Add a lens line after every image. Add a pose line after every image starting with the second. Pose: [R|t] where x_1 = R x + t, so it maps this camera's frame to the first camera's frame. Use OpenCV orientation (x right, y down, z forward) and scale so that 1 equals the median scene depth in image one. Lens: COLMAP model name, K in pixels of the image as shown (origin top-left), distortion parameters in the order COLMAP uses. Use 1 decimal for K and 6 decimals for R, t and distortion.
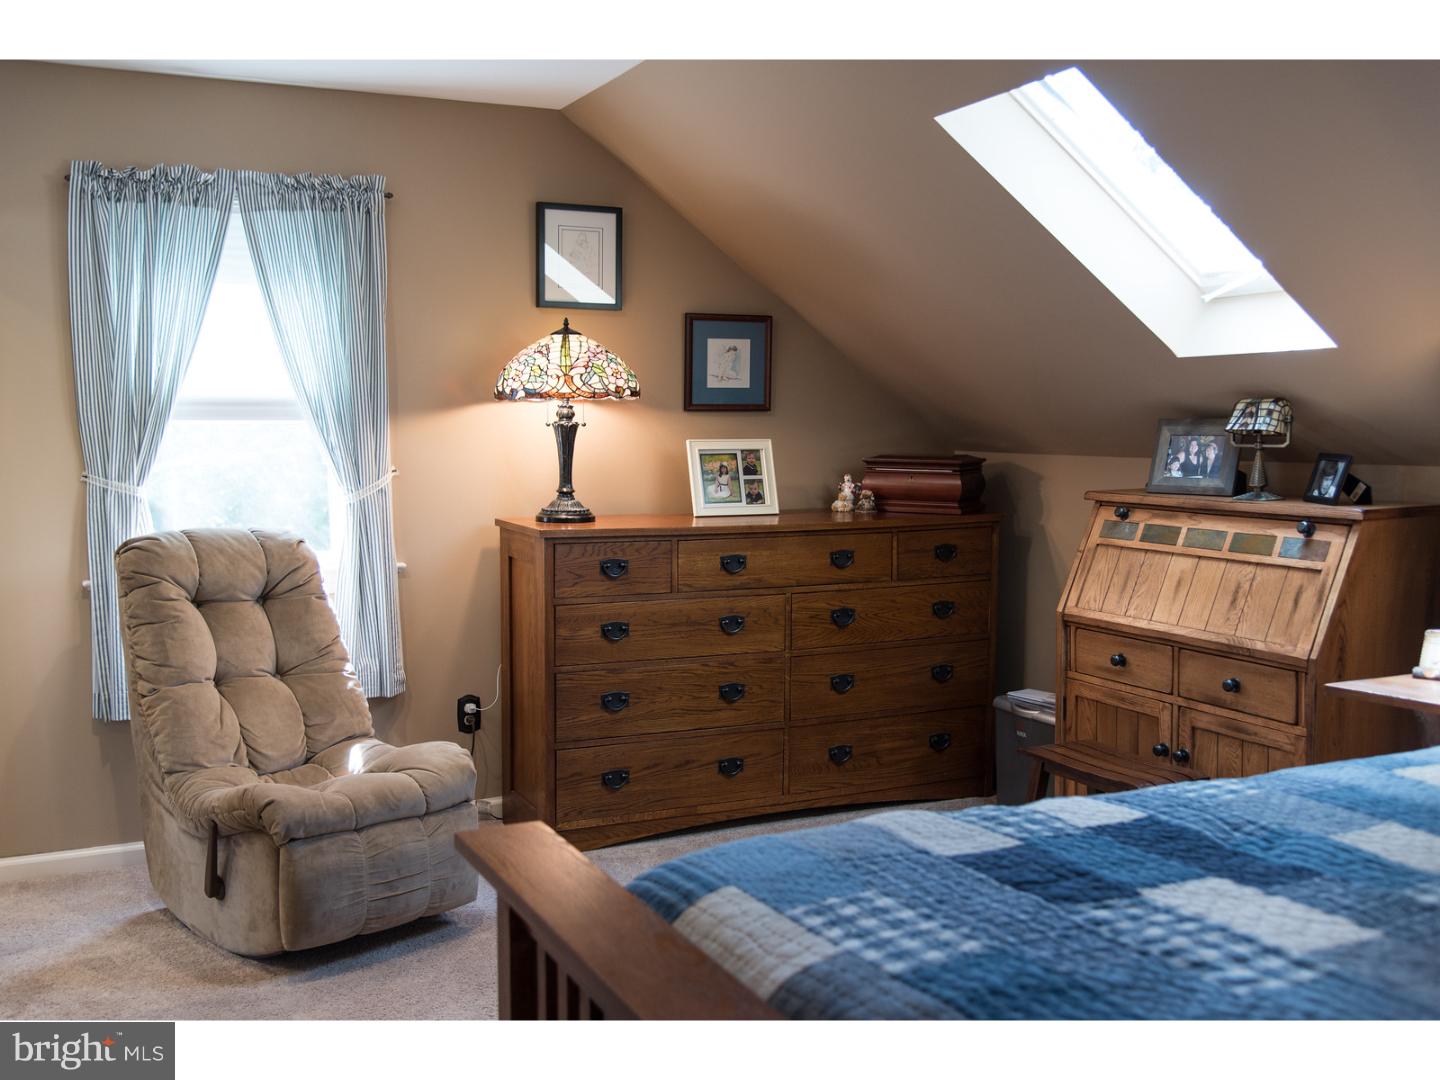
lens RADIAL K [[1432.3, 0, 723.8], [0, 1432.3, 540.5], [0, 0, 1]] dist [0.020178, -0.027062]
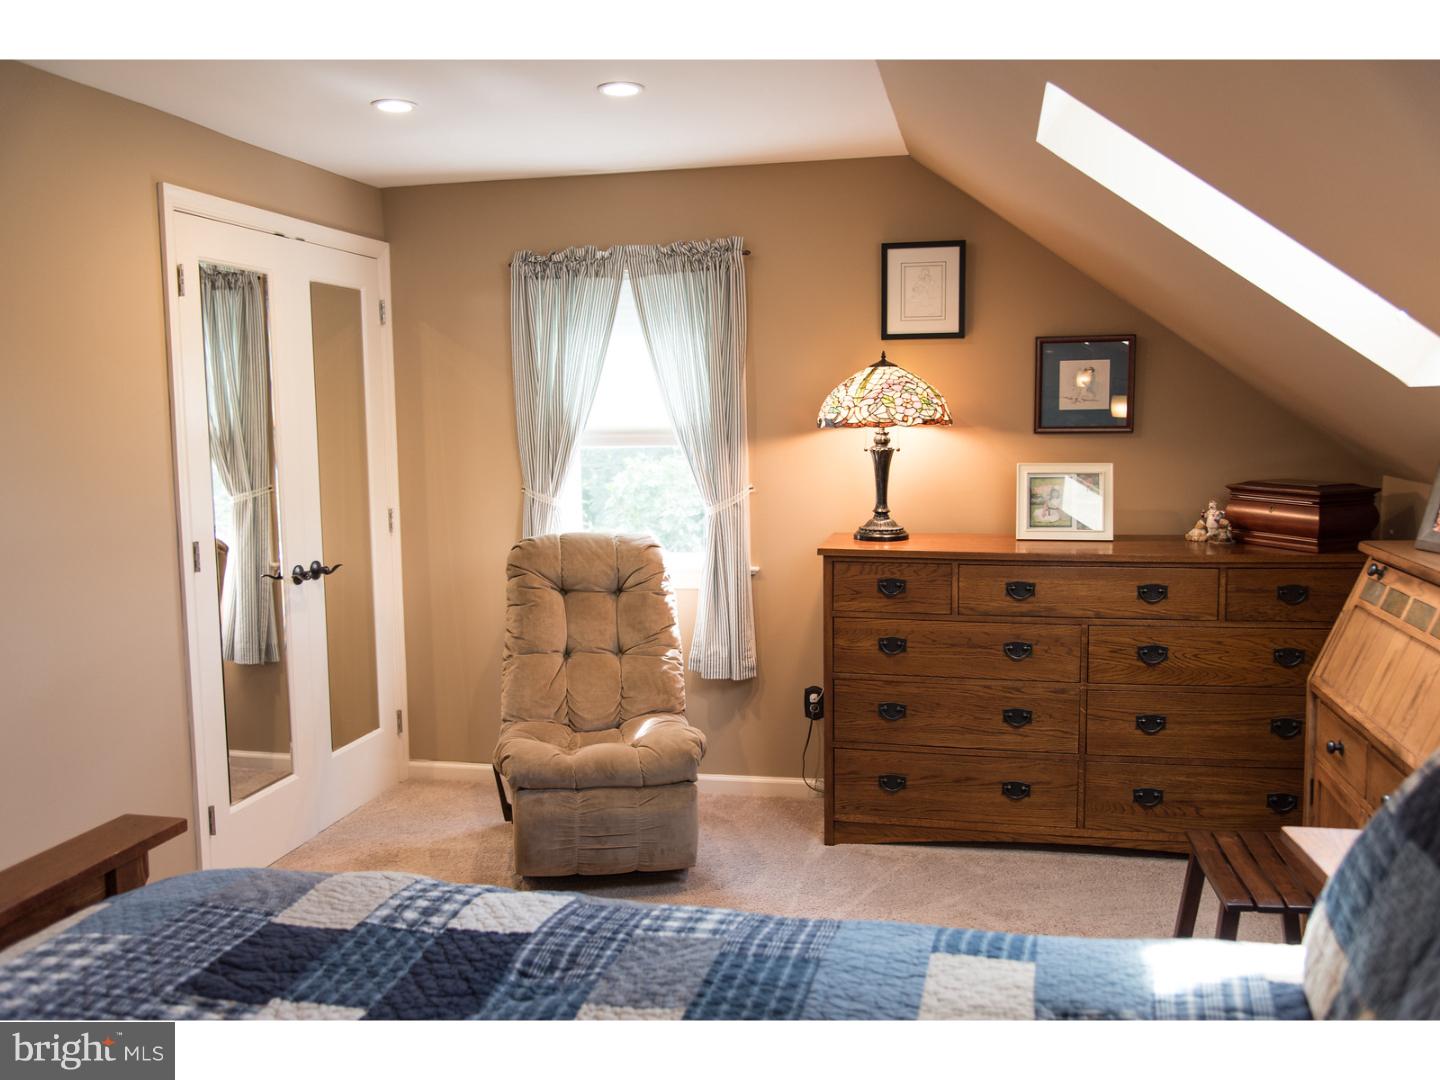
lens RADIAL K [[1258.6, 0, 718.2], [0, 1258.6, 537.2], [0, 0, 1]] dist [0.001503, -0.004524]
pose [[0.786107, 0.053567, -0.615765, 0.387205], [-0.038278, 0.998544, 0.038000, -0.047226], [0.616904, -0.006302, 0.787013, 0.178733]]
